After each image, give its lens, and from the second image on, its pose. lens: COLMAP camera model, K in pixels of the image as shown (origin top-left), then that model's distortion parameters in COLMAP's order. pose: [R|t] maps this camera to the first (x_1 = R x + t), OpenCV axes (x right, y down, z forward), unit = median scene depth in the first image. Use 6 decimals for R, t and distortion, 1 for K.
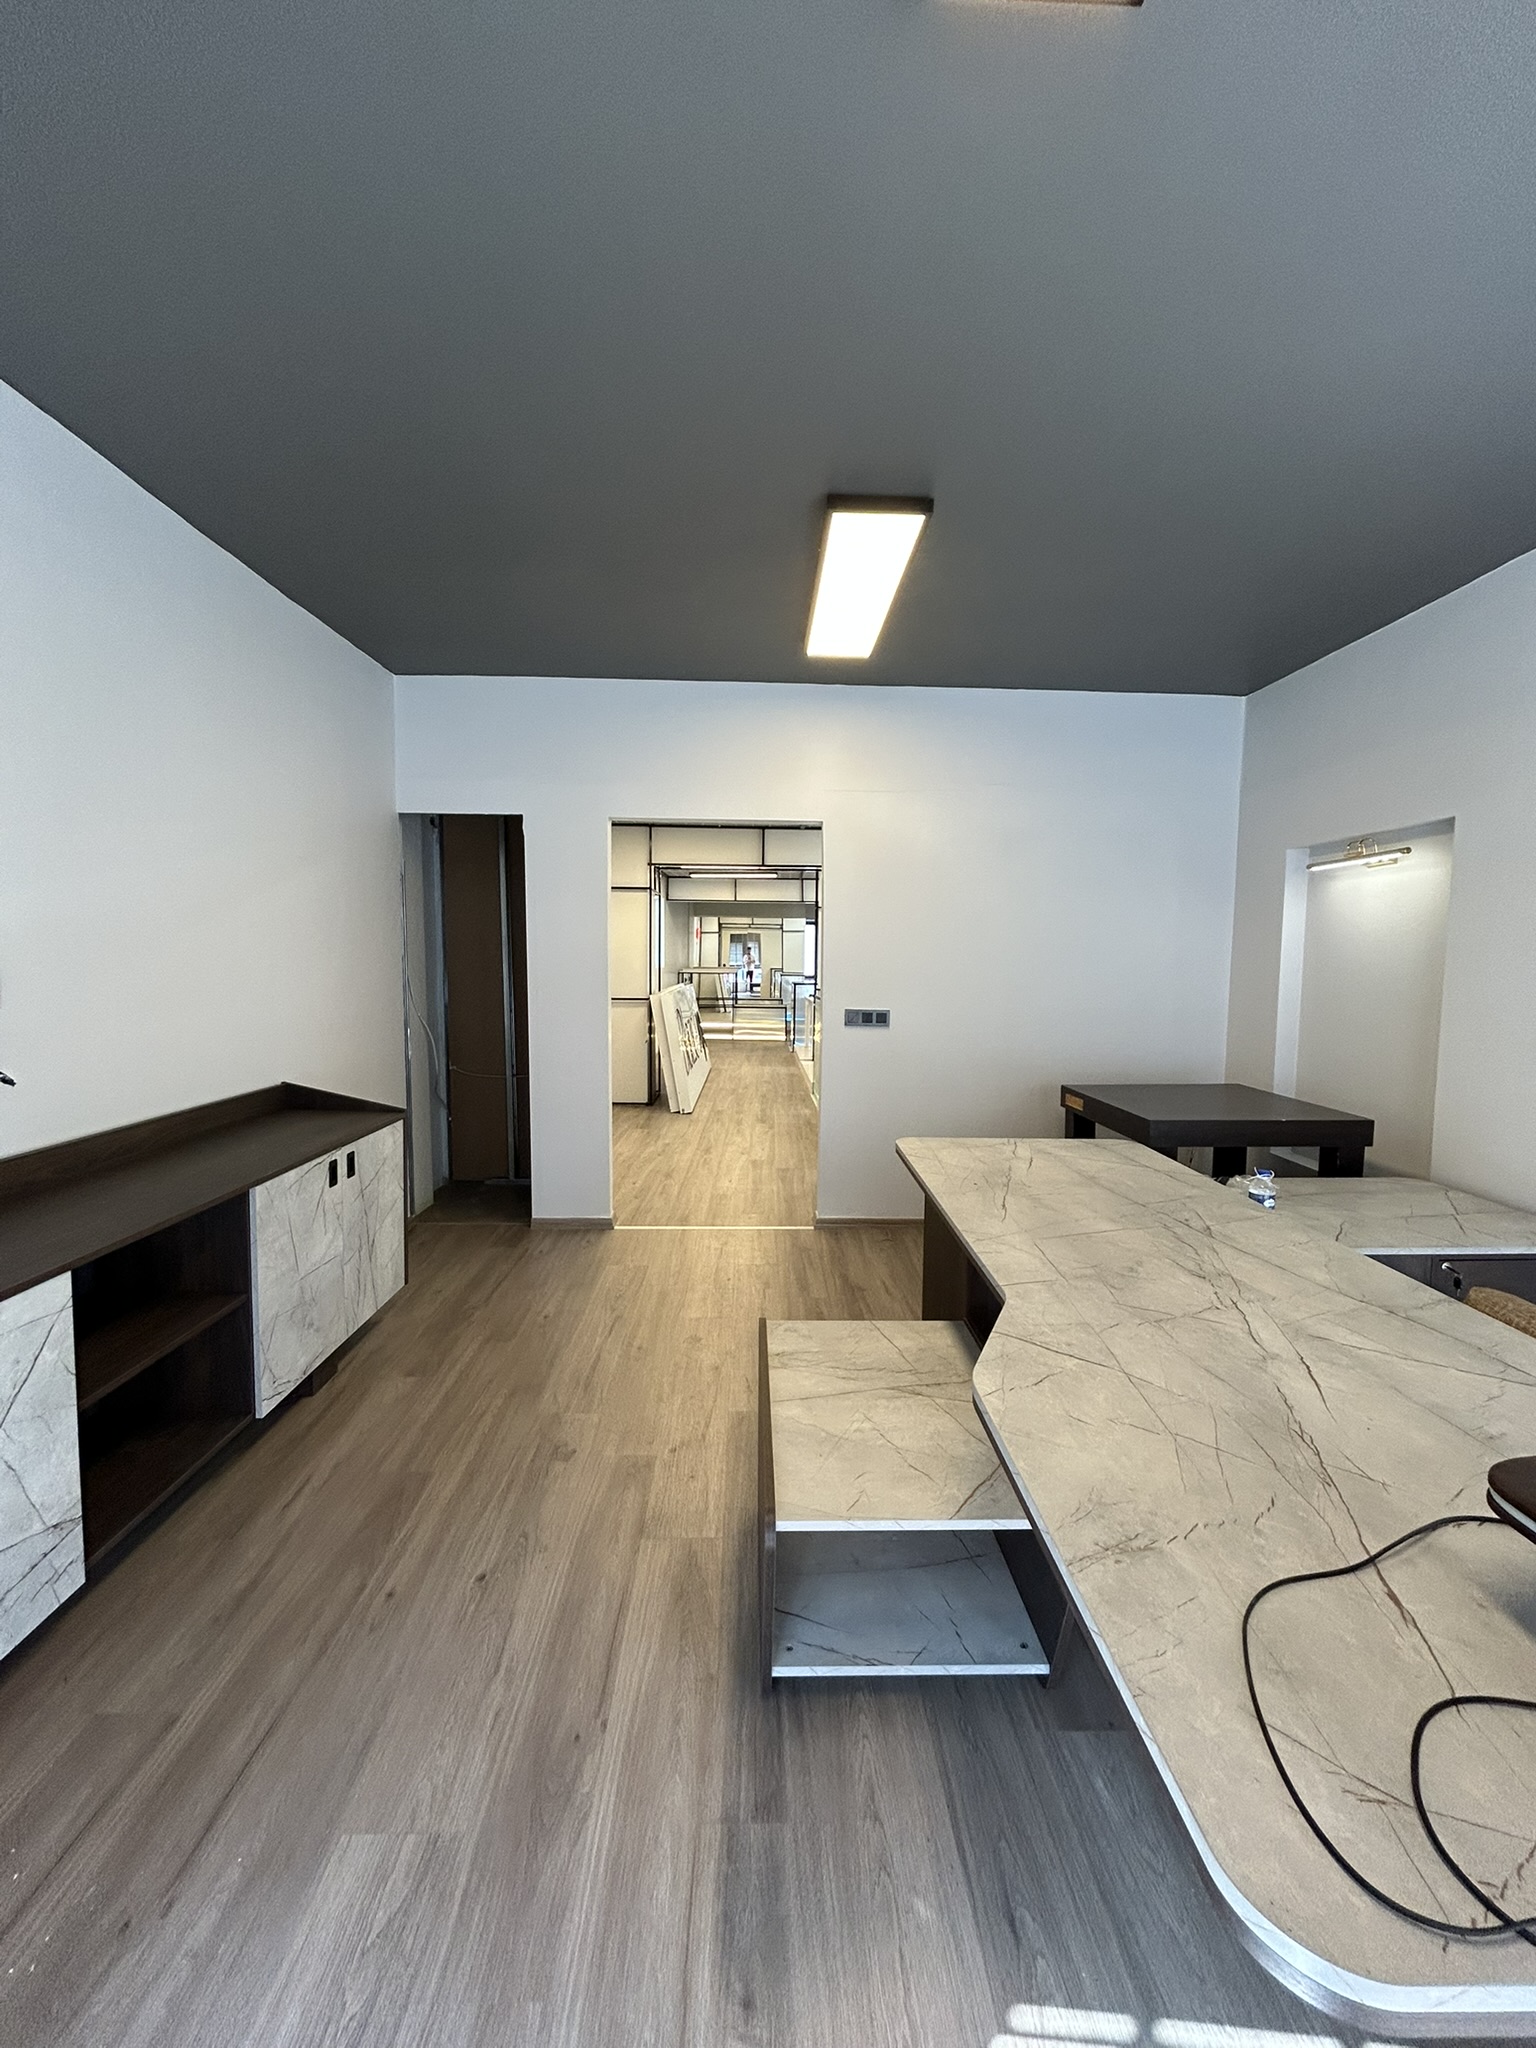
lens RADIAL K [[824.2, 0, 769.0], [0, 824.2, 1024.7], [0, 0, 1]] dist [-0.002150, 0.000798]
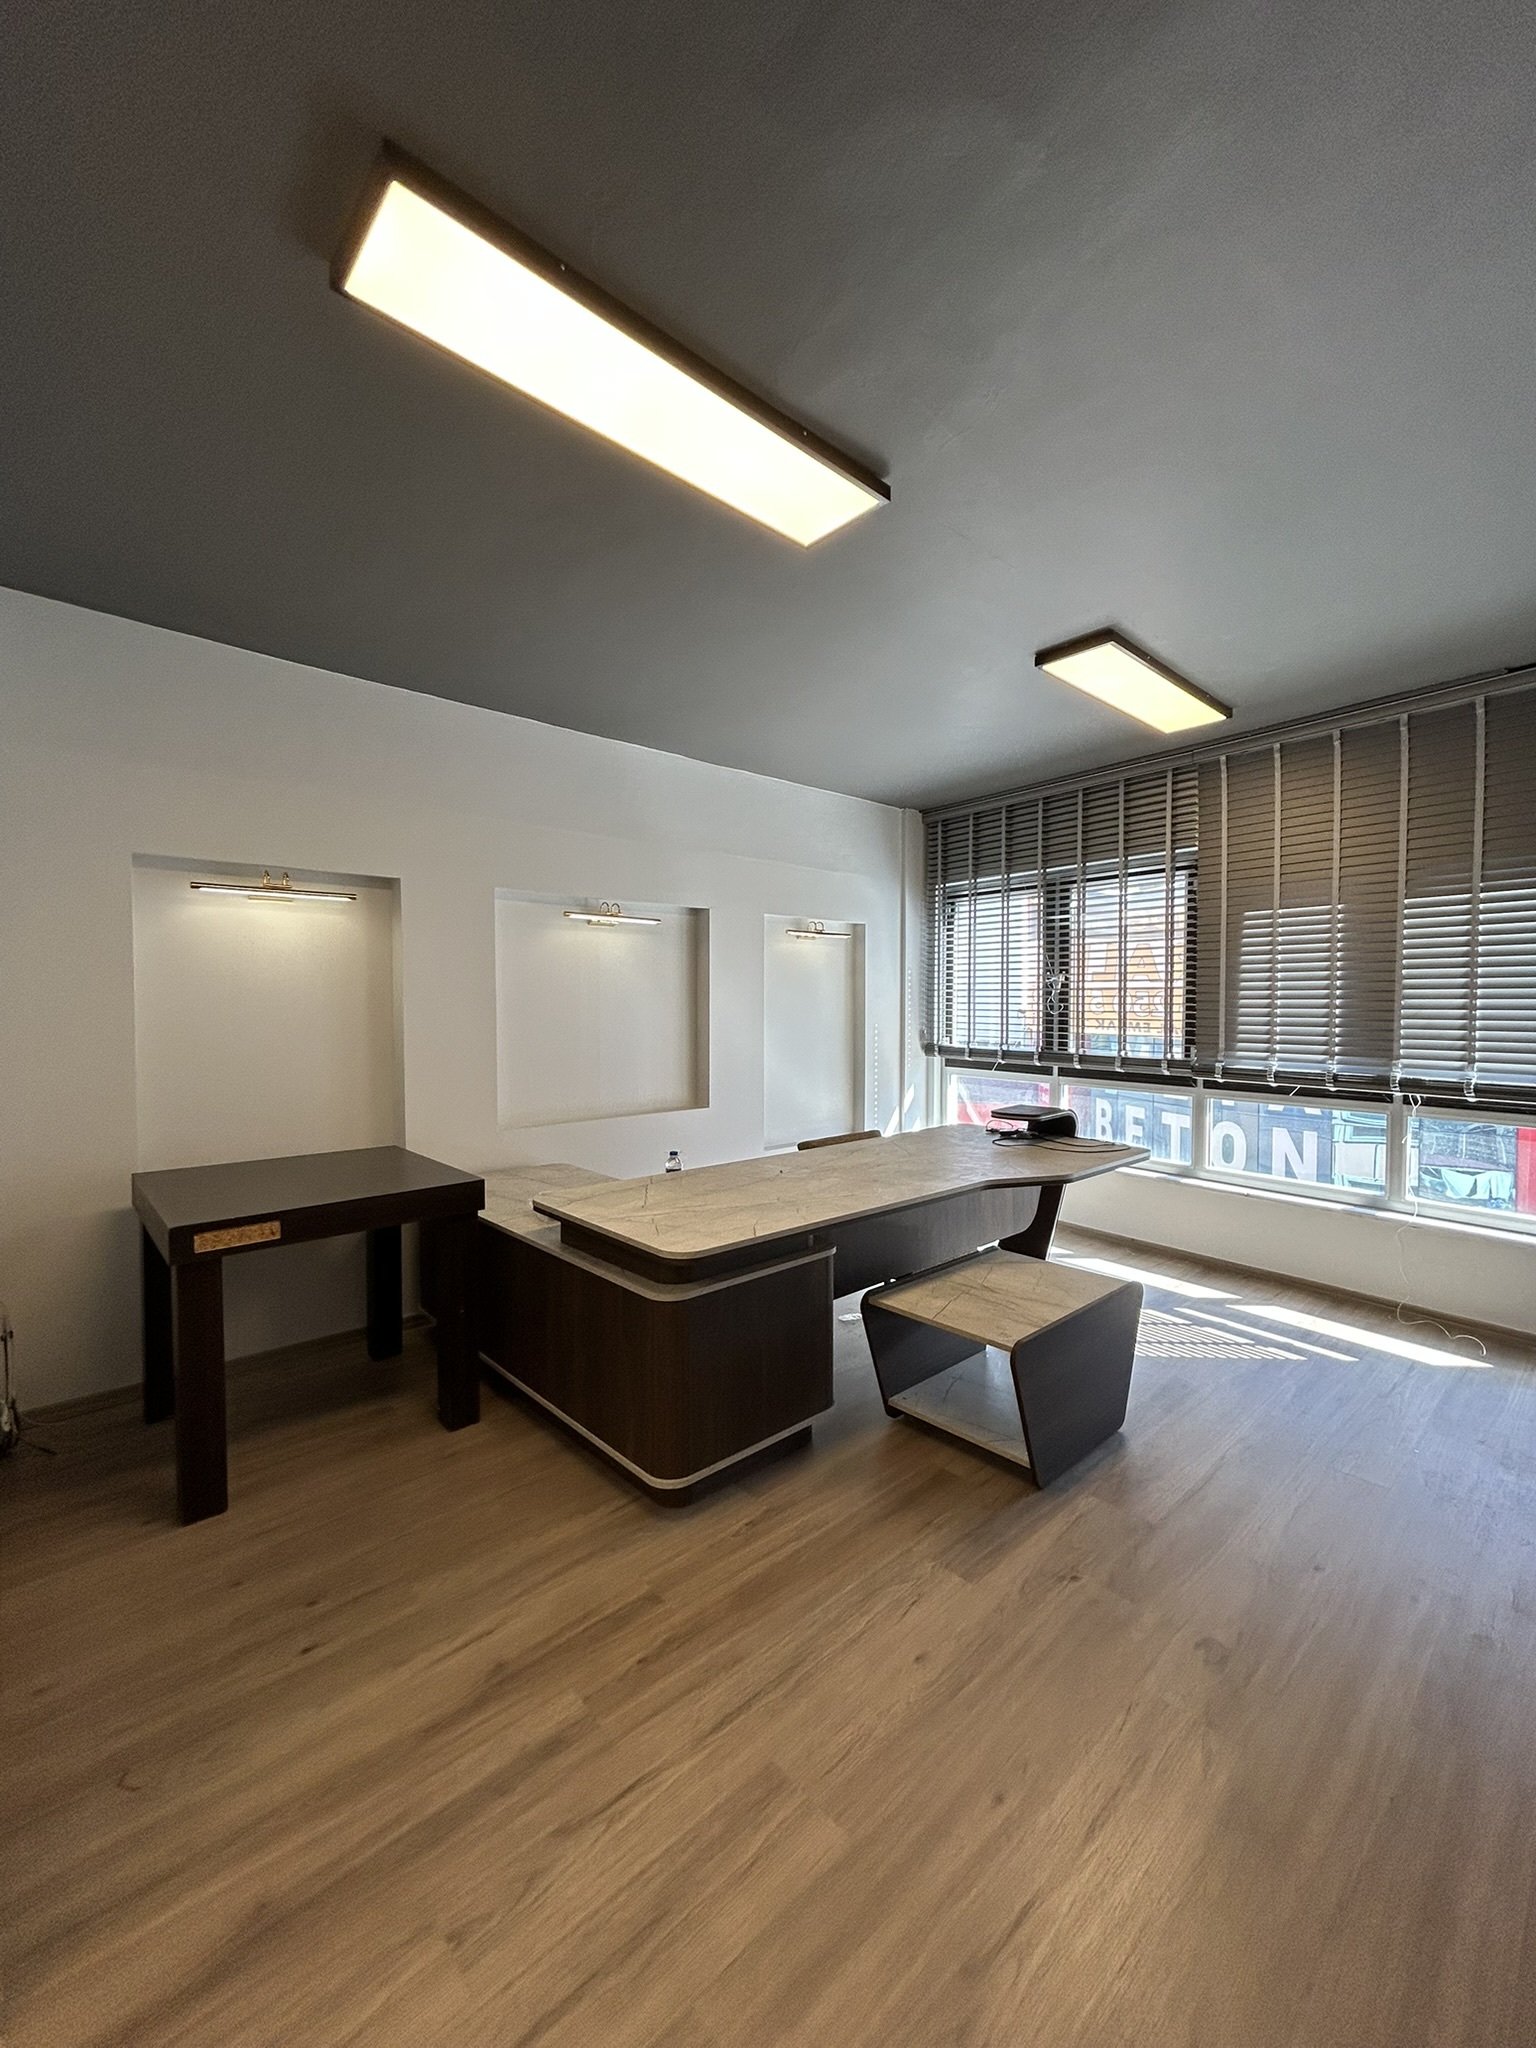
lens RADIAL K [[822.1, 0, 767.3], [0, 822.1, 1025.5], [0, 0, 1]] dist [-0.007863, 0.006058]
pose [[-0.656518, -0.031780, 0.753640, -0.626649], [0.056354, 0.994253, 0.091018, -0.175620], [-0.752202, 0.102226, -0.650955, 2.054485]]
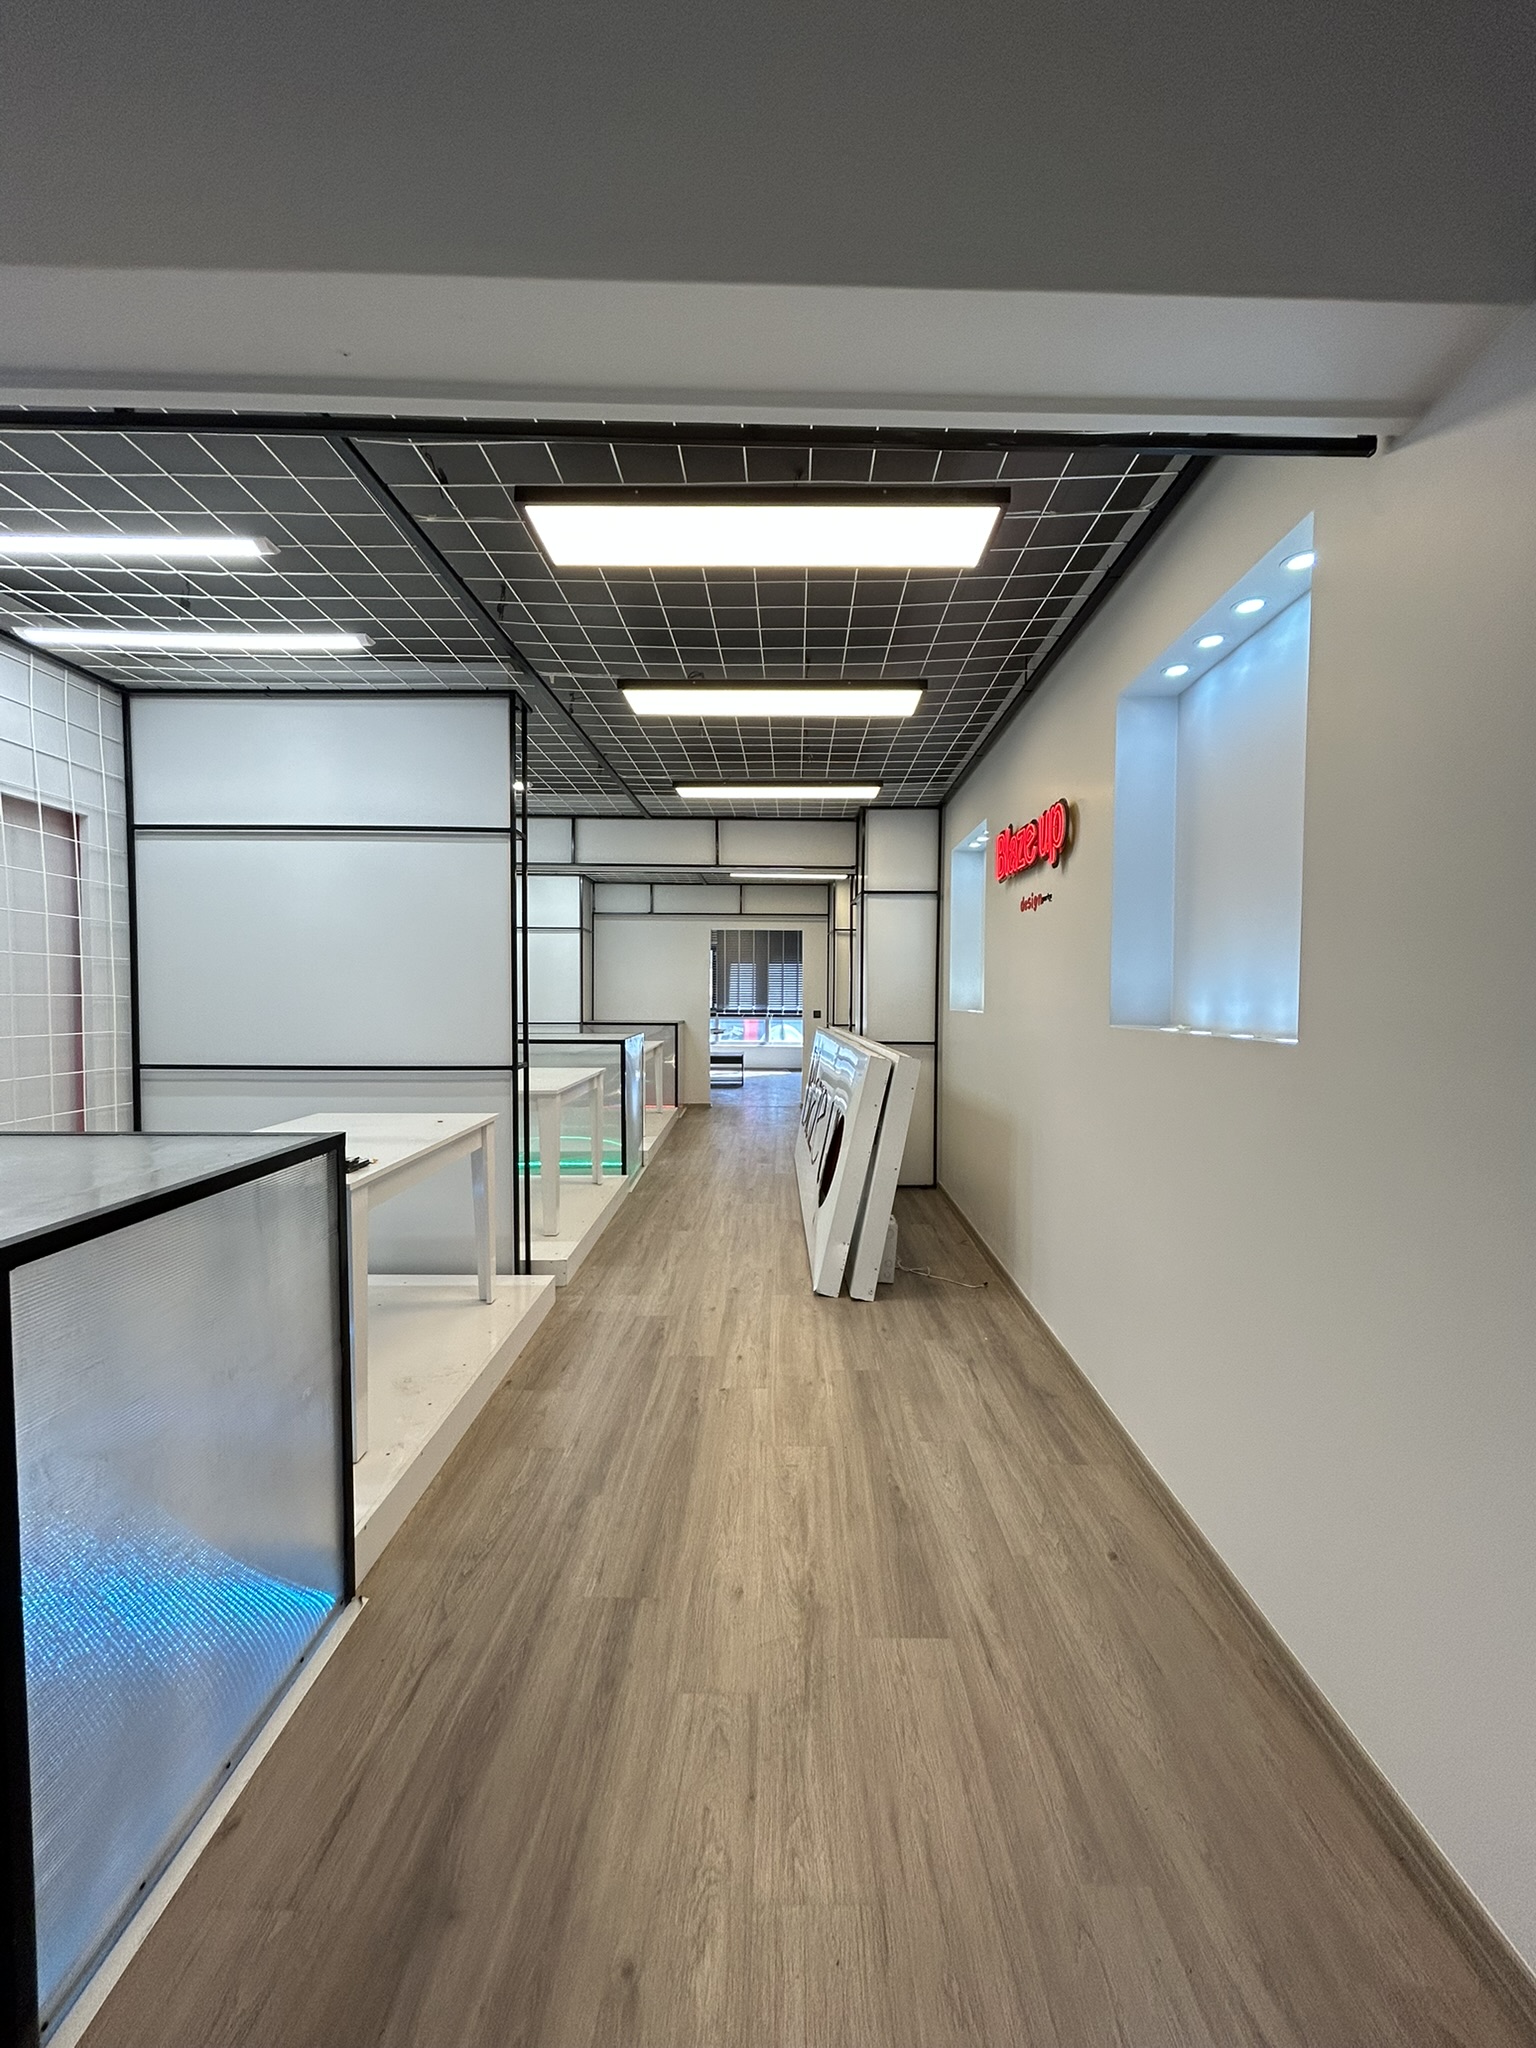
lens RADIAL K [[824.2, 0, 769.0], [0, 824.2, 1024.7], [0, 0, 1]] dist [-0.002150, 0.000798]
pose [[-0.999719, -0.019157, 0.013930, -0.279762], [-0.017396, 0.992967, 0.117103, -0.529460], [-0.016076, 0.116828, -0.993022, 6.996483]]
